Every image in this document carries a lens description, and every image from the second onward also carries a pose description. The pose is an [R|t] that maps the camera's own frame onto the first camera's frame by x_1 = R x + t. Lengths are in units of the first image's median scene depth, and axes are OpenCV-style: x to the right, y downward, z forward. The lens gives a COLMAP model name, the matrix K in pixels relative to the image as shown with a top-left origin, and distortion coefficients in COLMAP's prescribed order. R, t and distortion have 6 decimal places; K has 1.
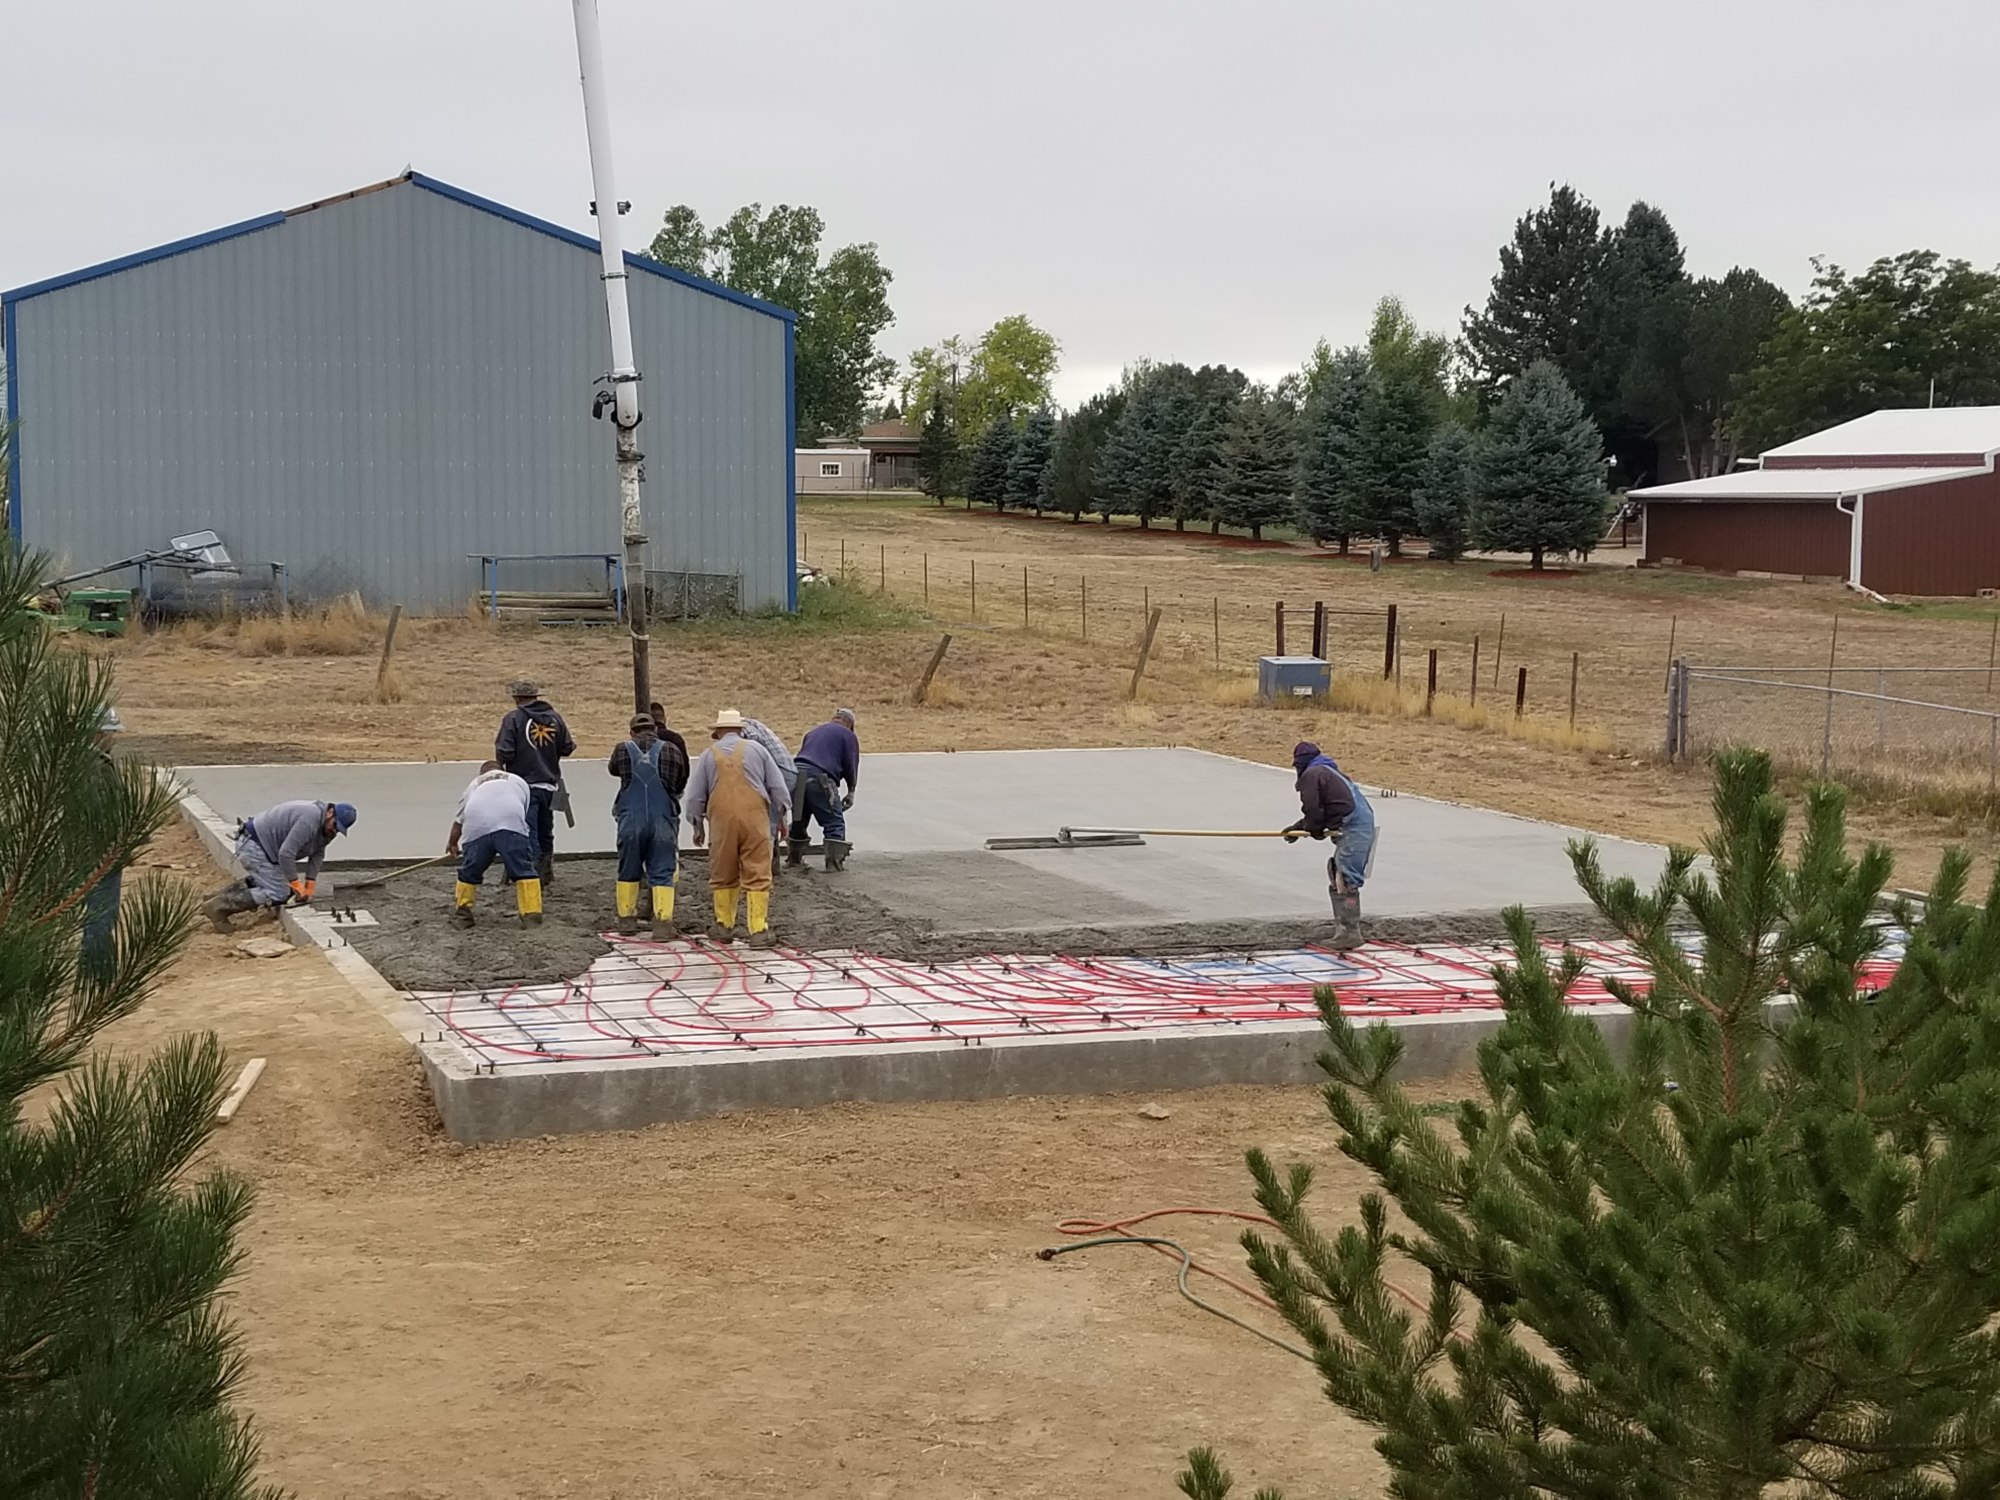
lens RADIAL K [[3031.1, 0, 1009.9], [0, 3031.1, 901.2], [0, 0, 1]] dist [0.067926, -0.065979]
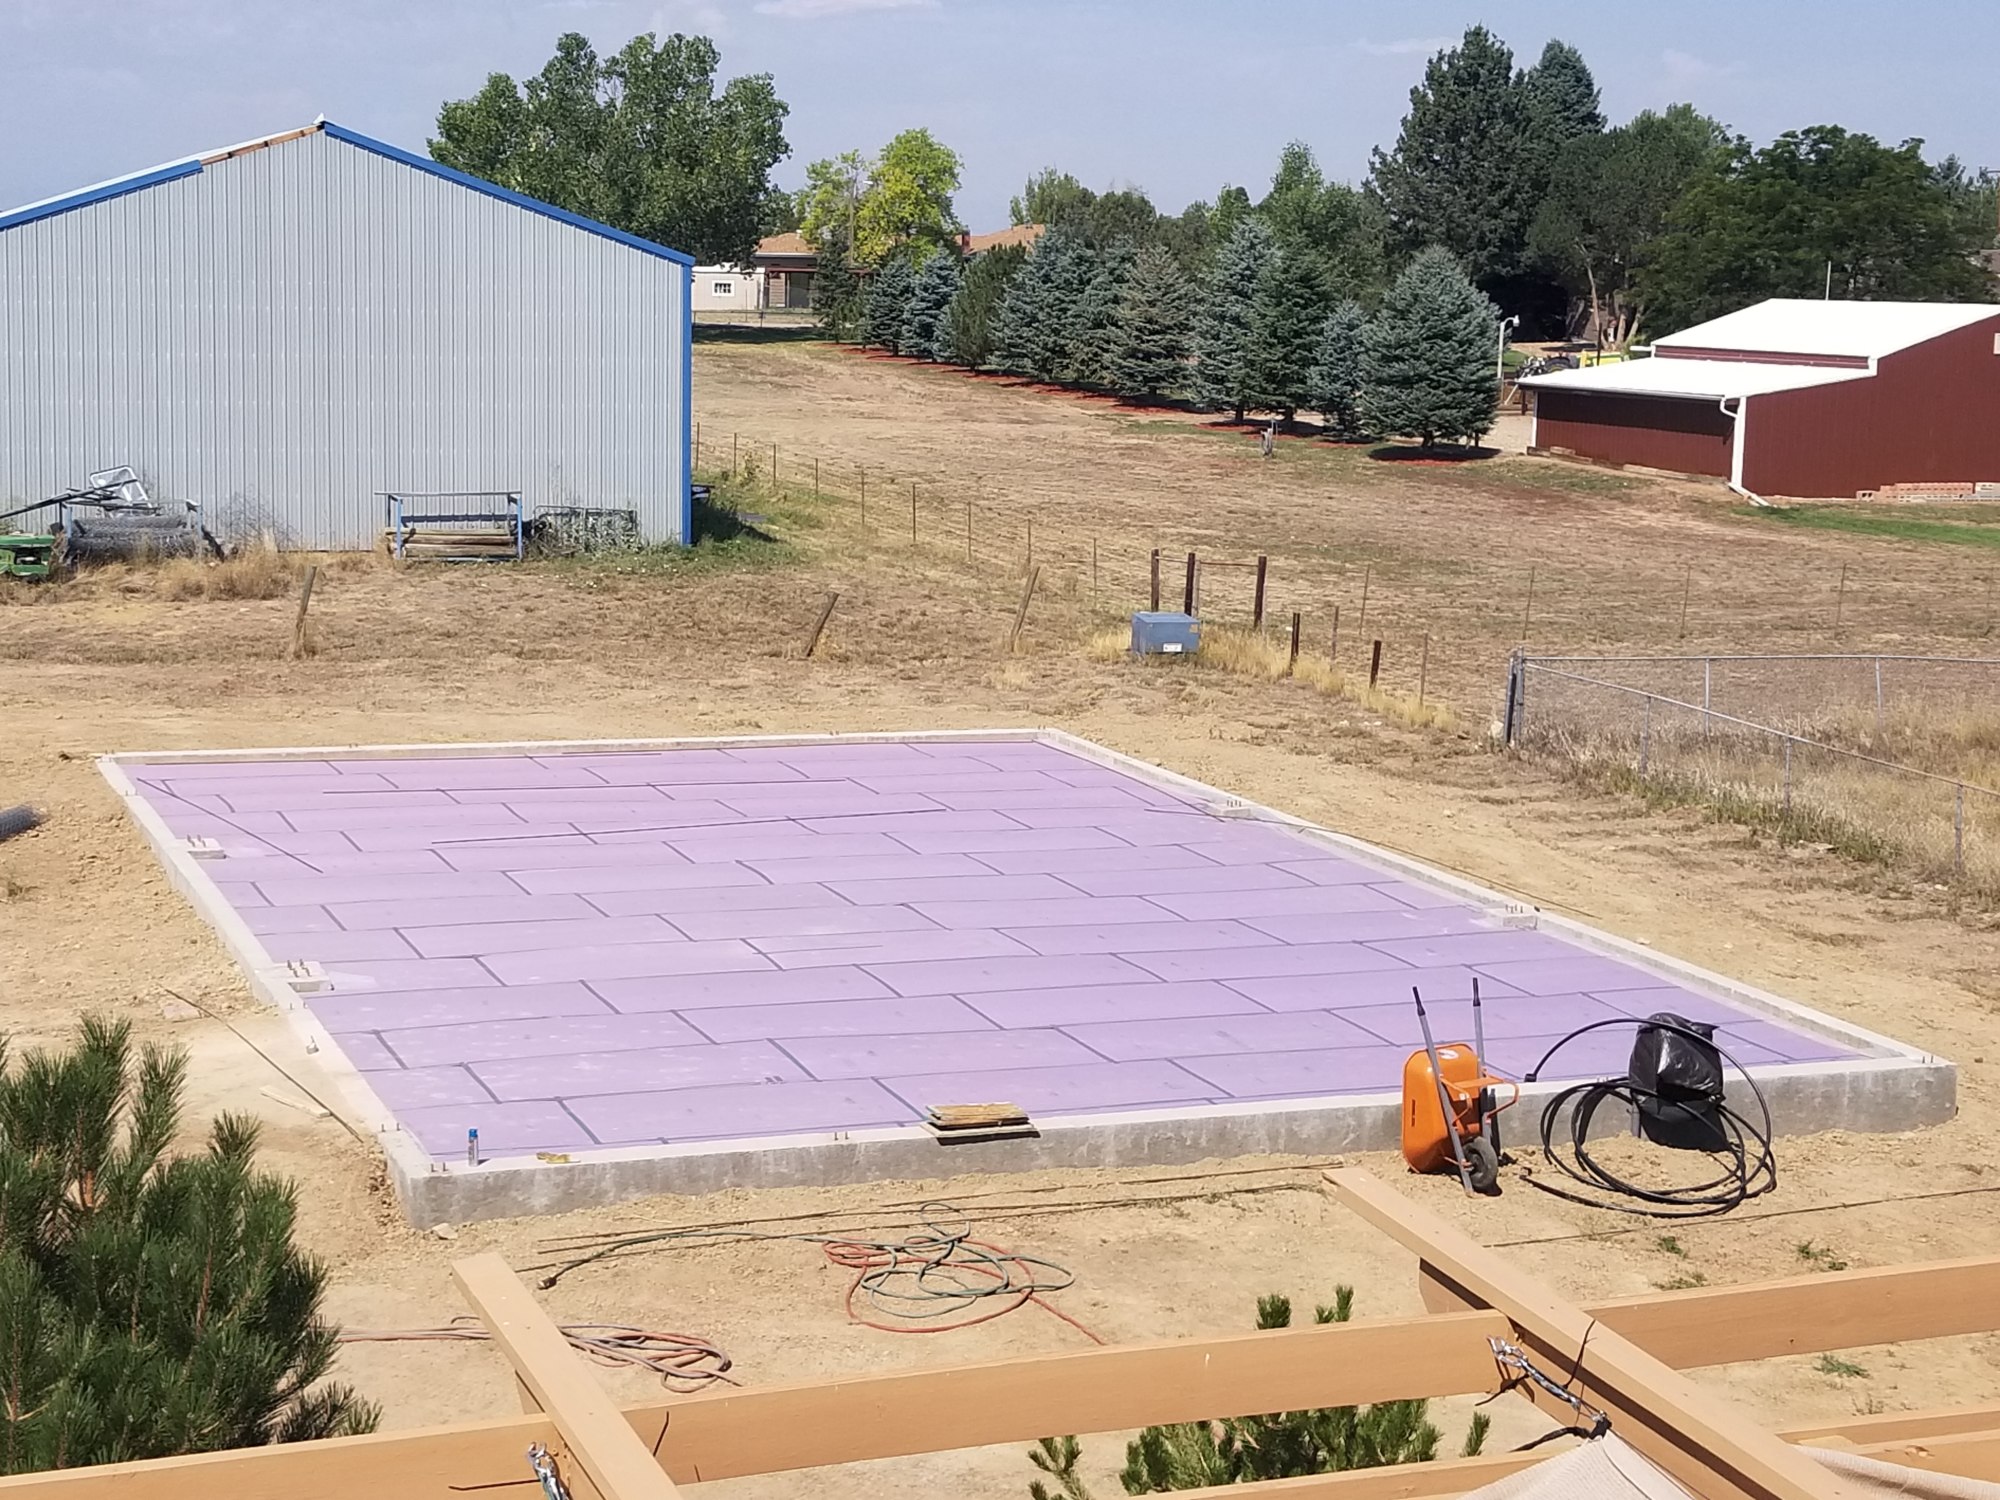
lens RADIAL K [[3398.2, 0, 957.4], [0, 3398.2, 749.2], [0, 0, 1]] dist [0.068282, -0.033444]
pose [[0.999793, 0.015676, 0.013005, 0.004910], [-0.016286, 0.998705, 0.048201, -0.060650], [-0.012232, -0.048403, 0.998753, -0.119426]]
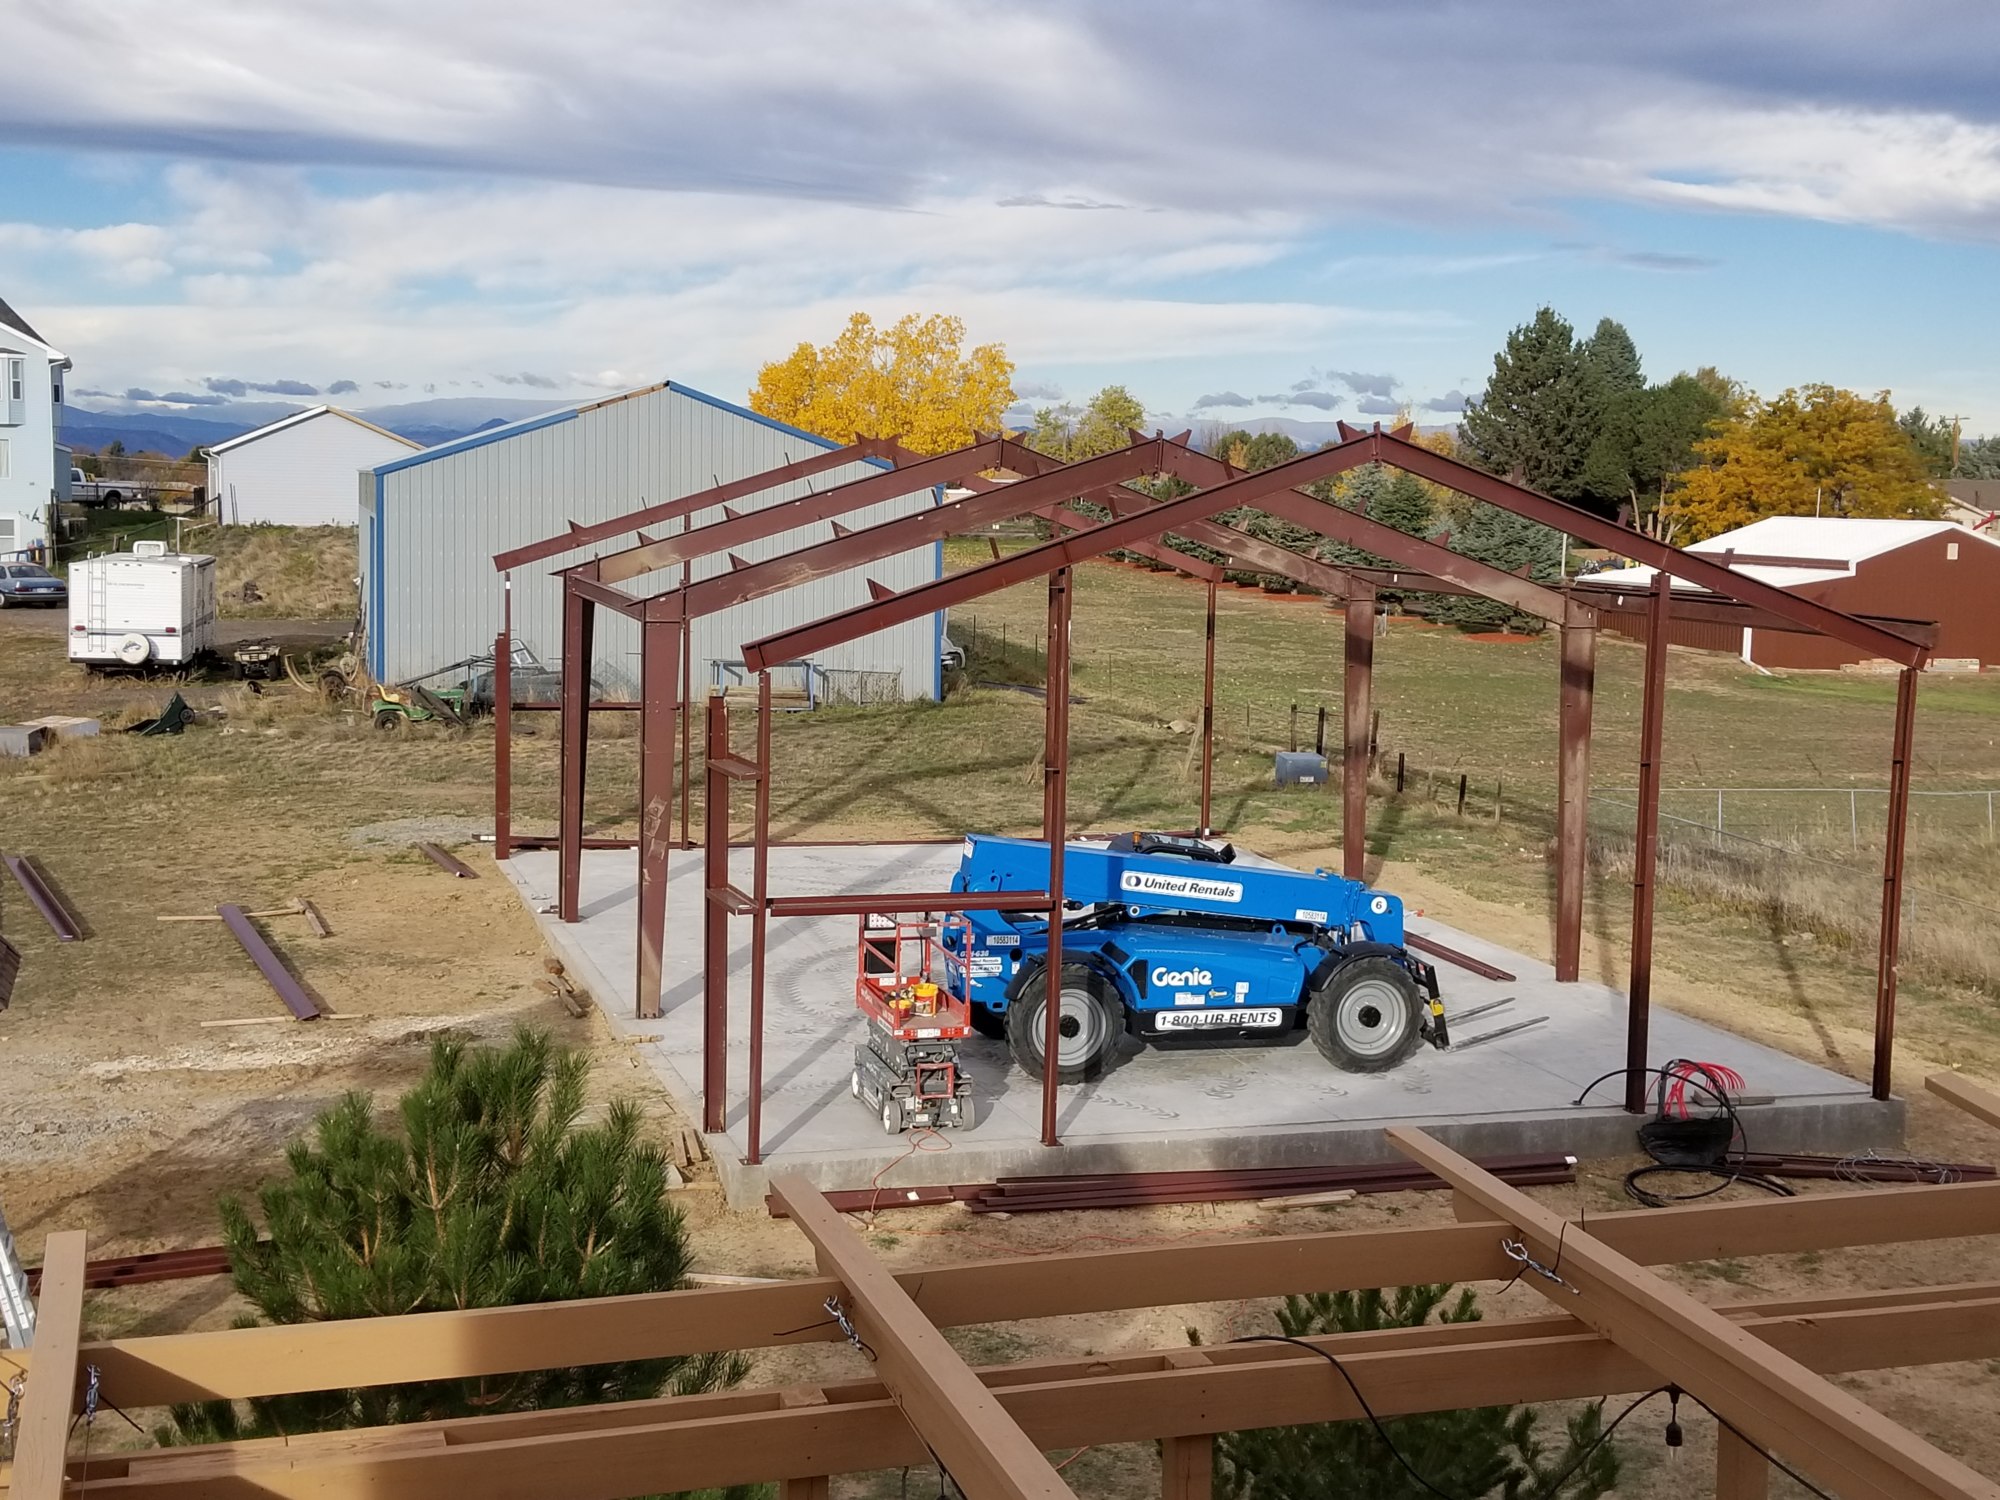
lens RADIAL K [[2650.4, 0, 1056.5], [0, 2650.4, 755.0], [0, 0, 1]] dist [0.085773, -0.020966]
pose [[0.999528, 0.022803, -0.020595, 0.004887], [-0.022641, 0.999711, 0.008067, -0.059236], [0.020773, -0.007596, 0.999755, -0.138515]]
